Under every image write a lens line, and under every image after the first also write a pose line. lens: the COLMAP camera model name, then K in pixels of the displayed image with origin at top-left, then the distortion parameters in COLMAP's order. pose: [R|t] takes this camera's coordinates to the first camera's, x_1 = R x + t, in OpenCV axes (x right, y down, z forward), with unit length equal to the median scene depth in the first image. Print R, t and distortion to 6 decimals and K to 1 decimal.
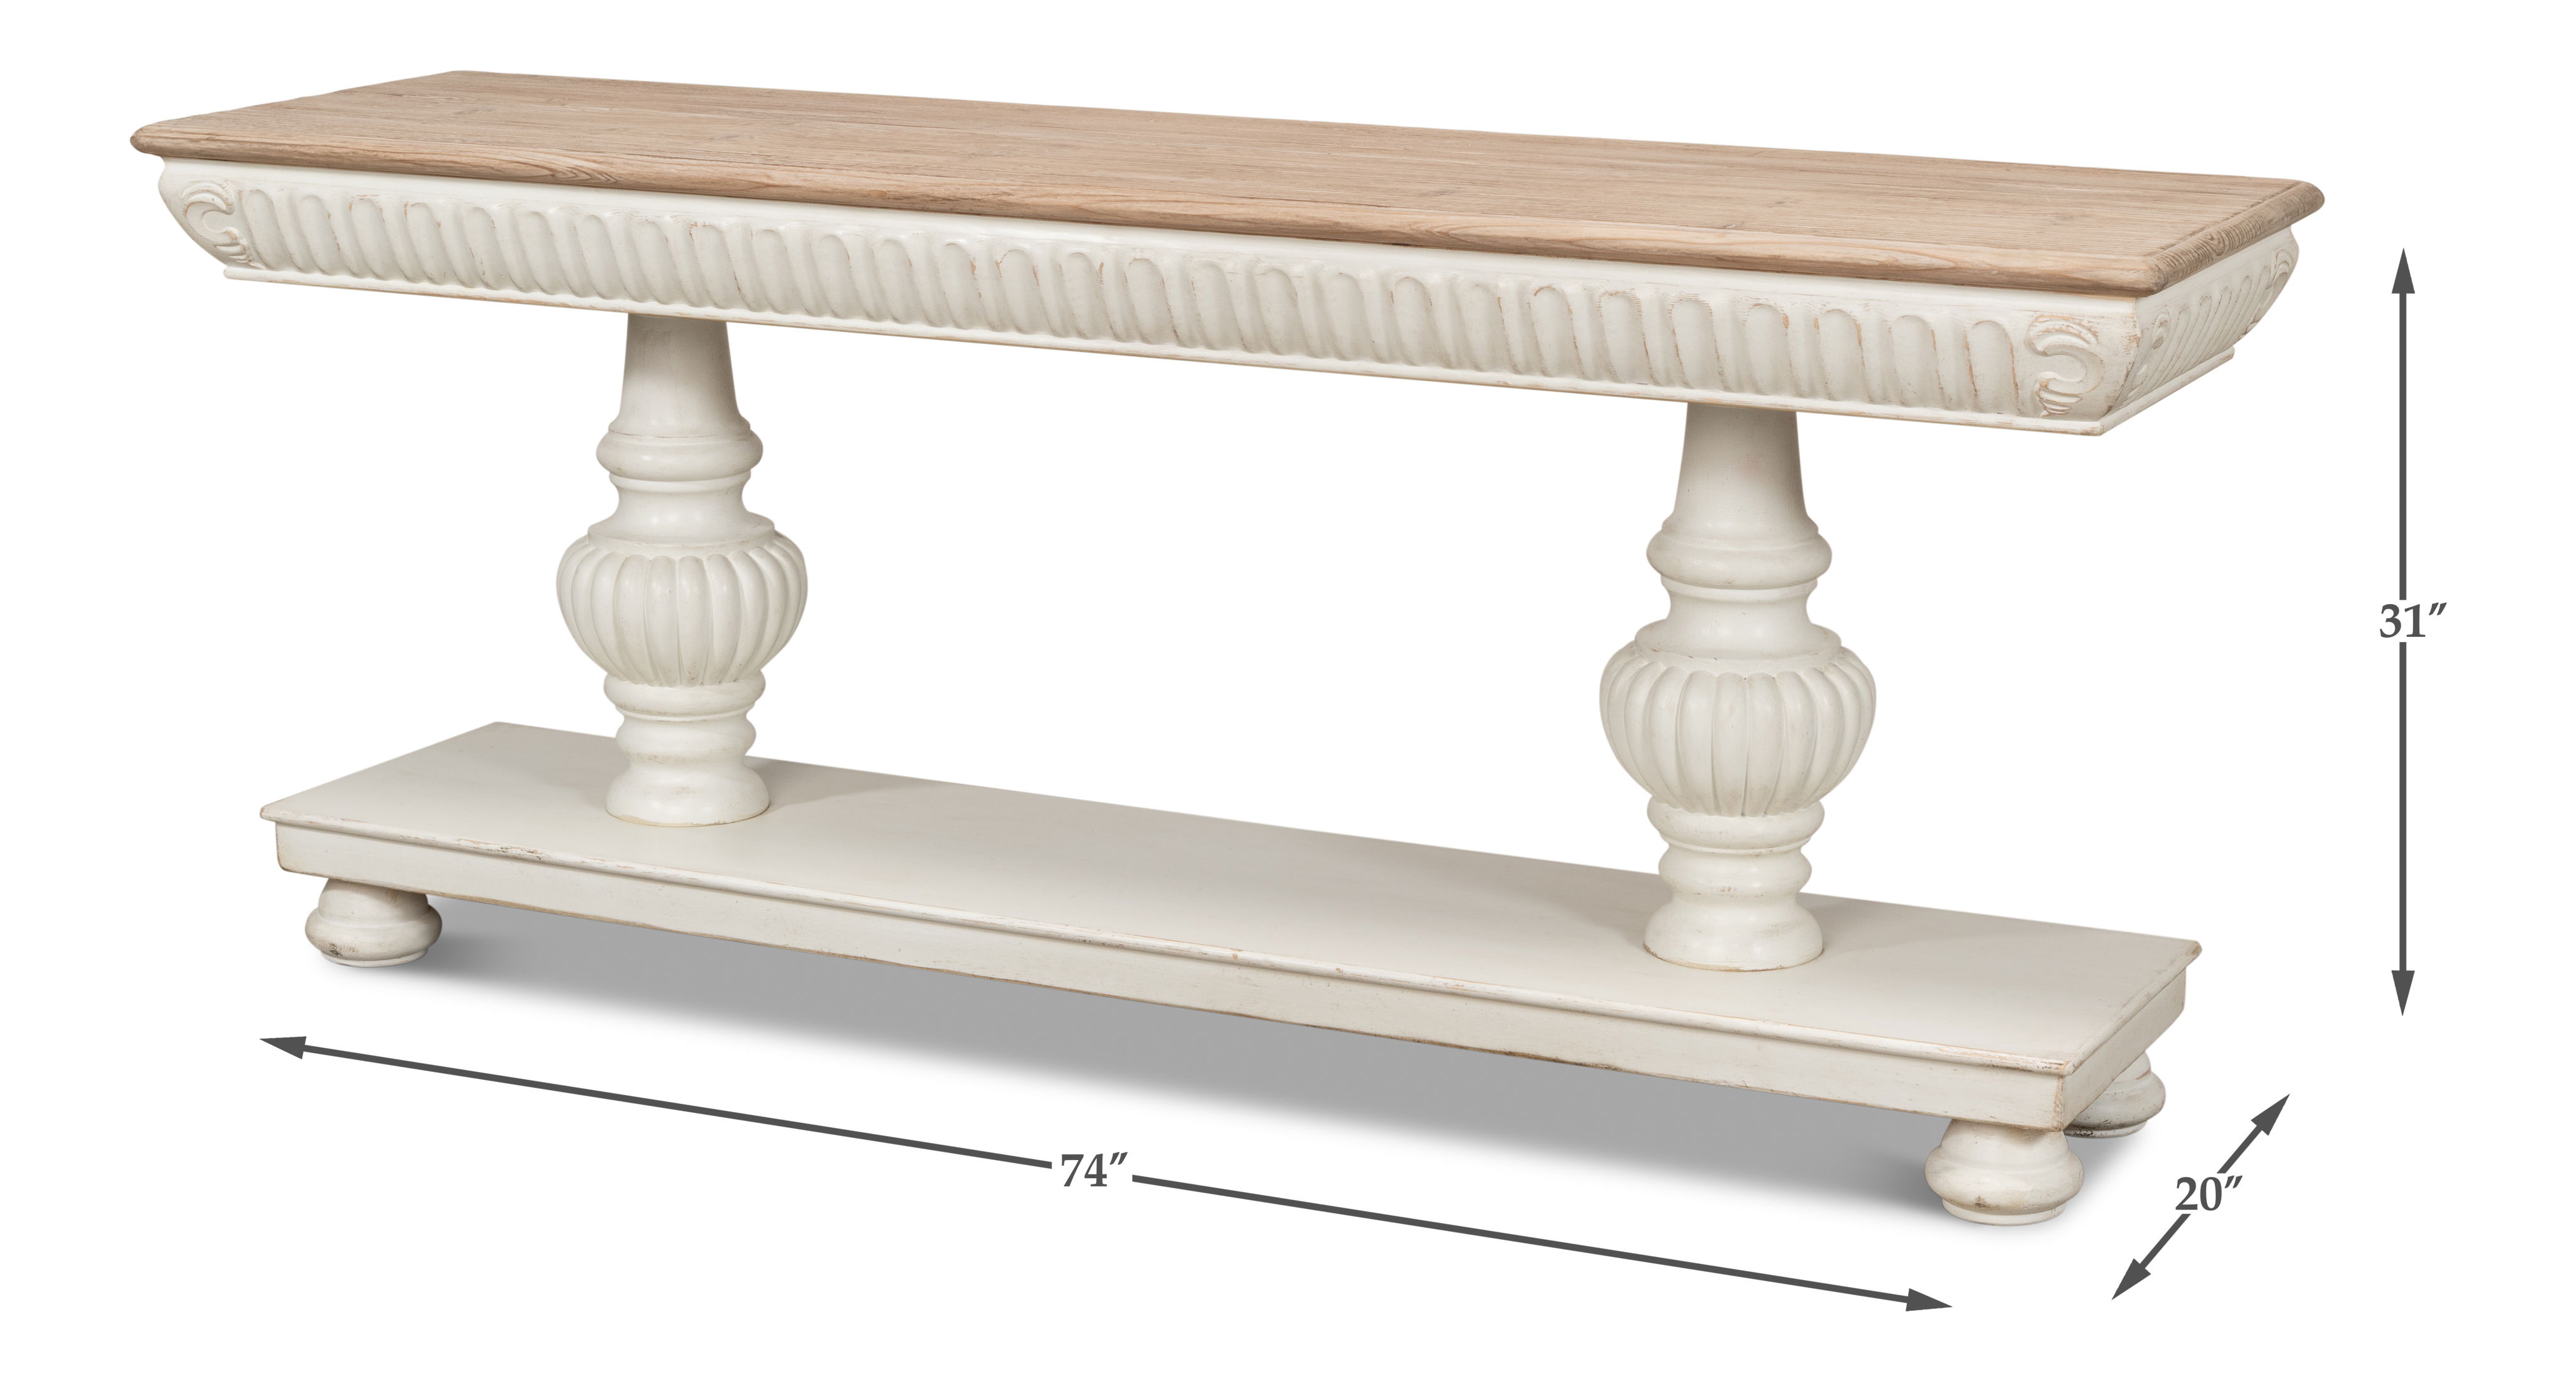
lens RADIAL K [[4754.4, 0, 1288.6], [0, 4754.4, 512.2], [0, 0, 1]] dist [-0.095119, -0.142812]
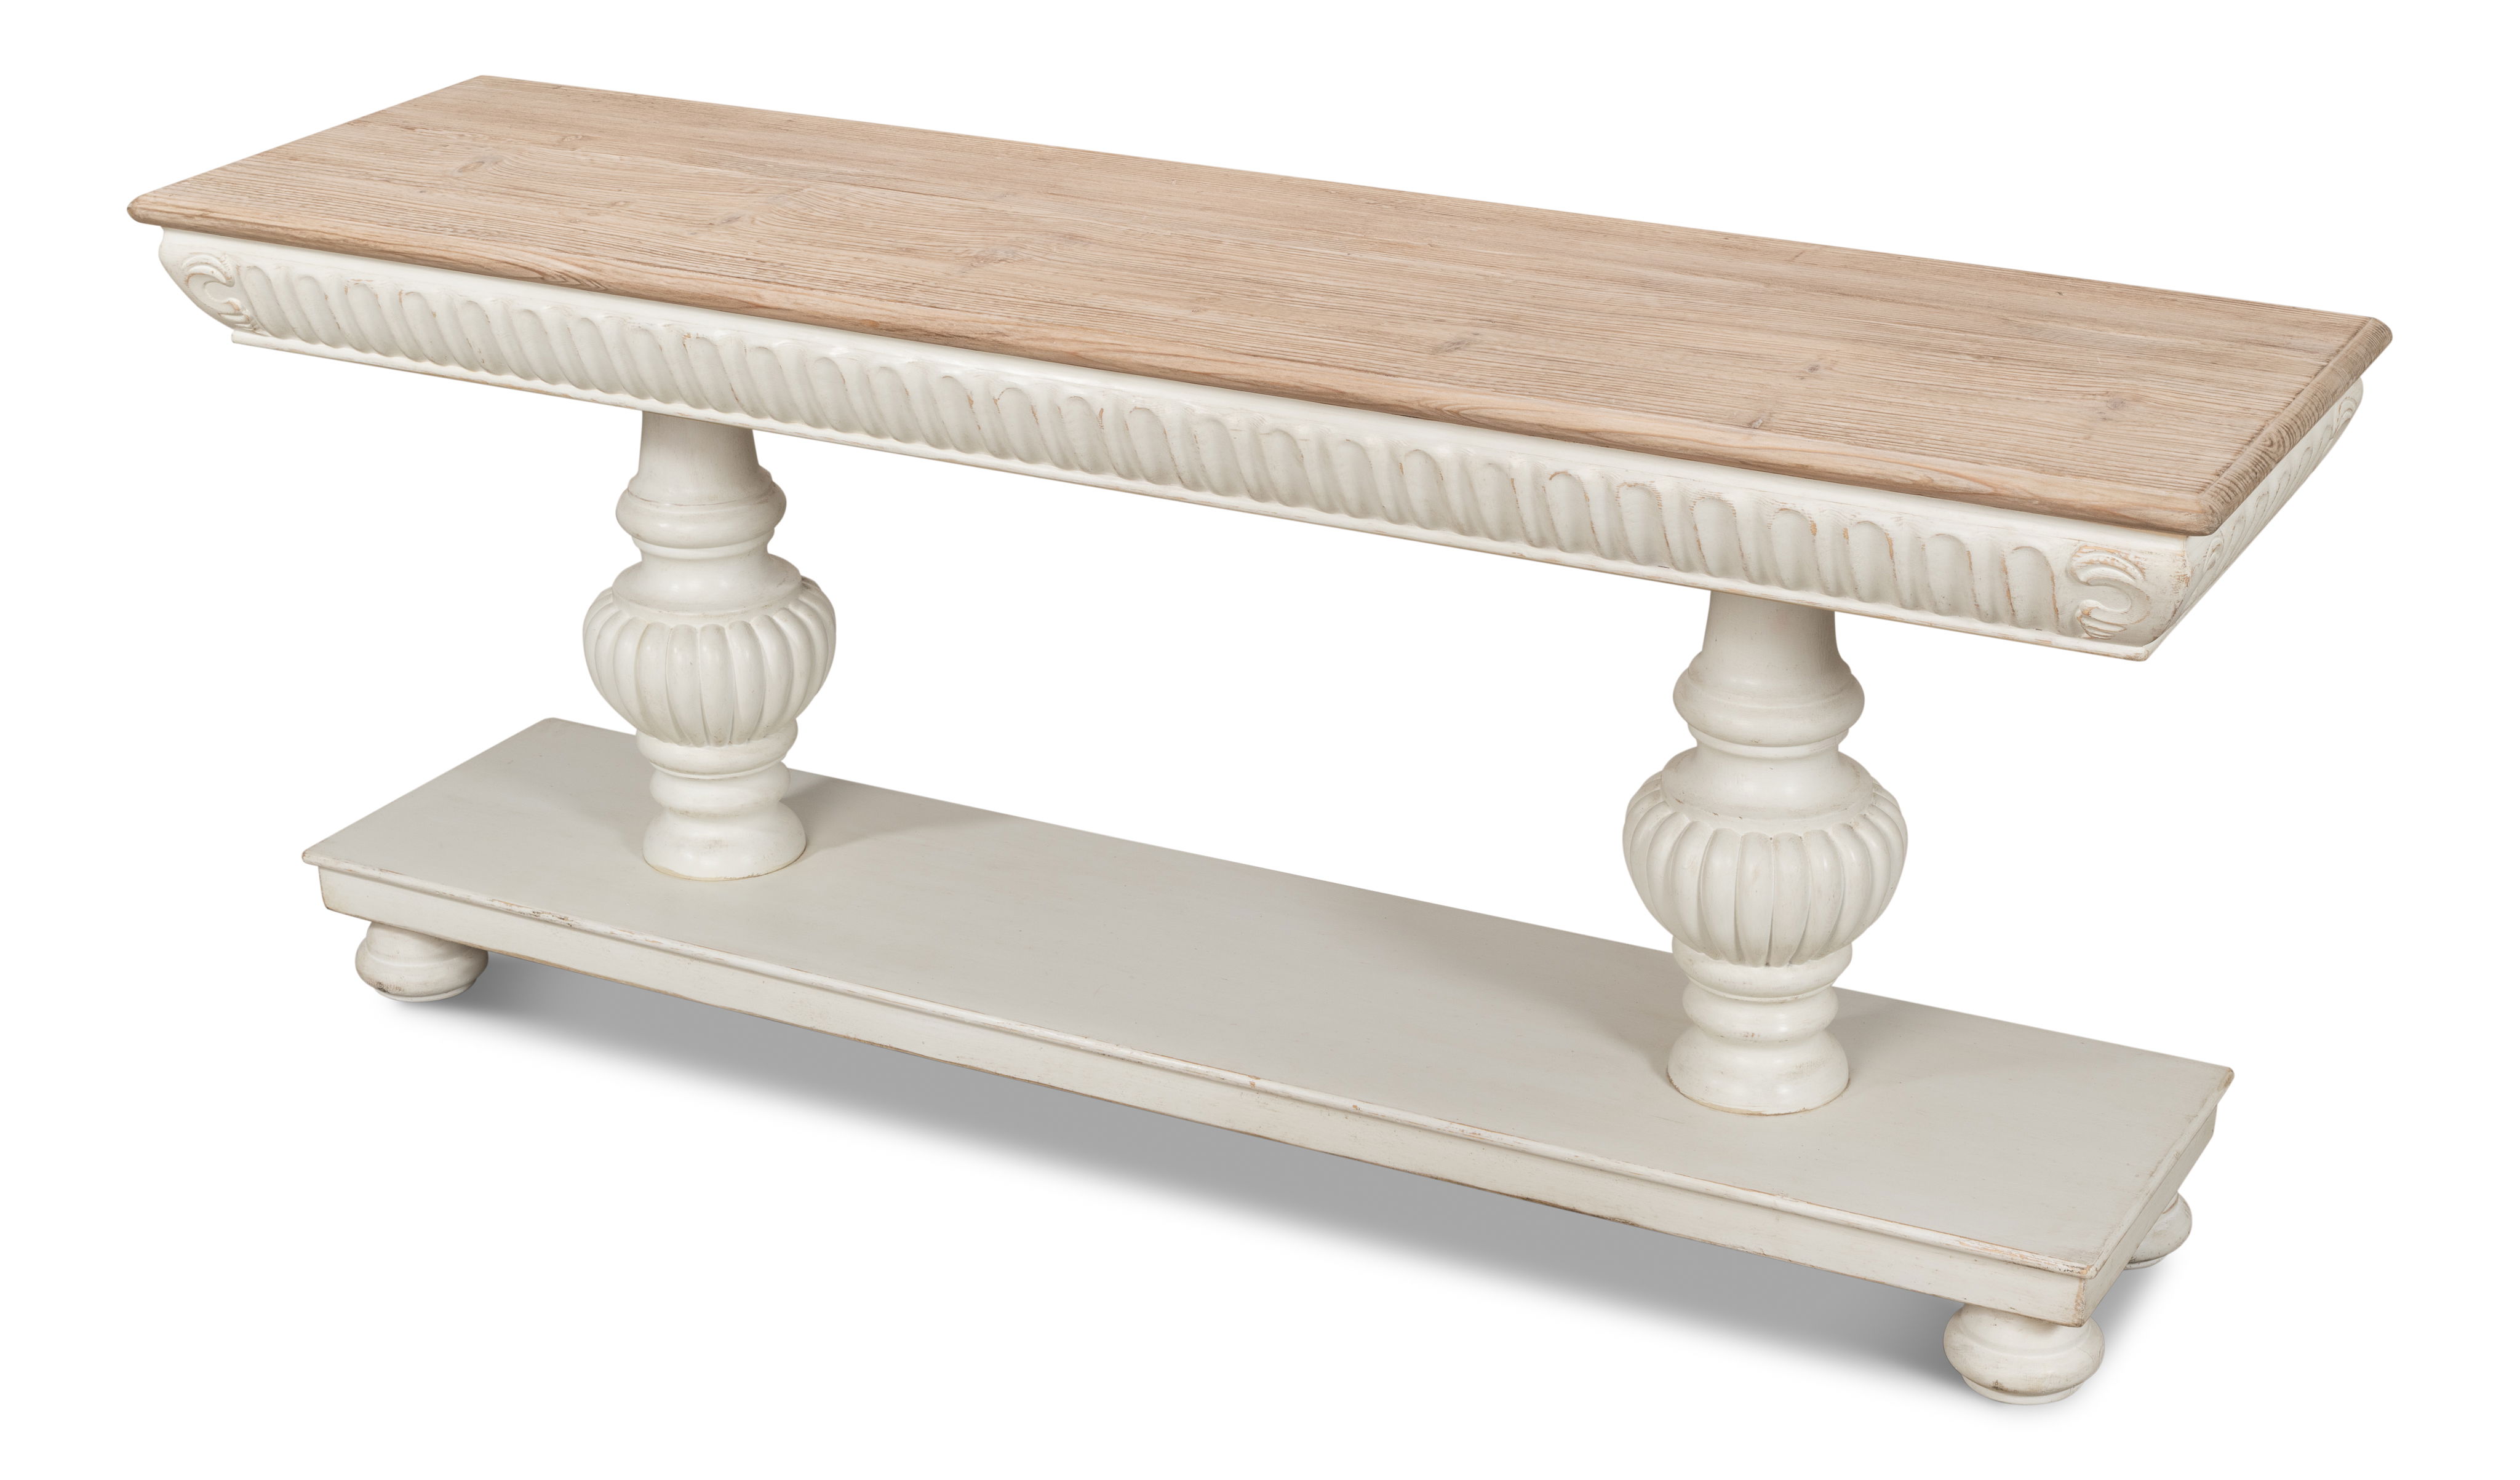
lens RADIAL K [[4127.0, 0, 1335.8], [0, 4127.0, 740.6], [0, 0, 1]] dist [-0.039243, -0.794799]
pose [[0.999538, 0.001744, -0.030341, 0.032002], [0.004275, 0.980354, 0.197199, -0.146055], [0.030089, -0.197238, 0.979894, 0.172480]]
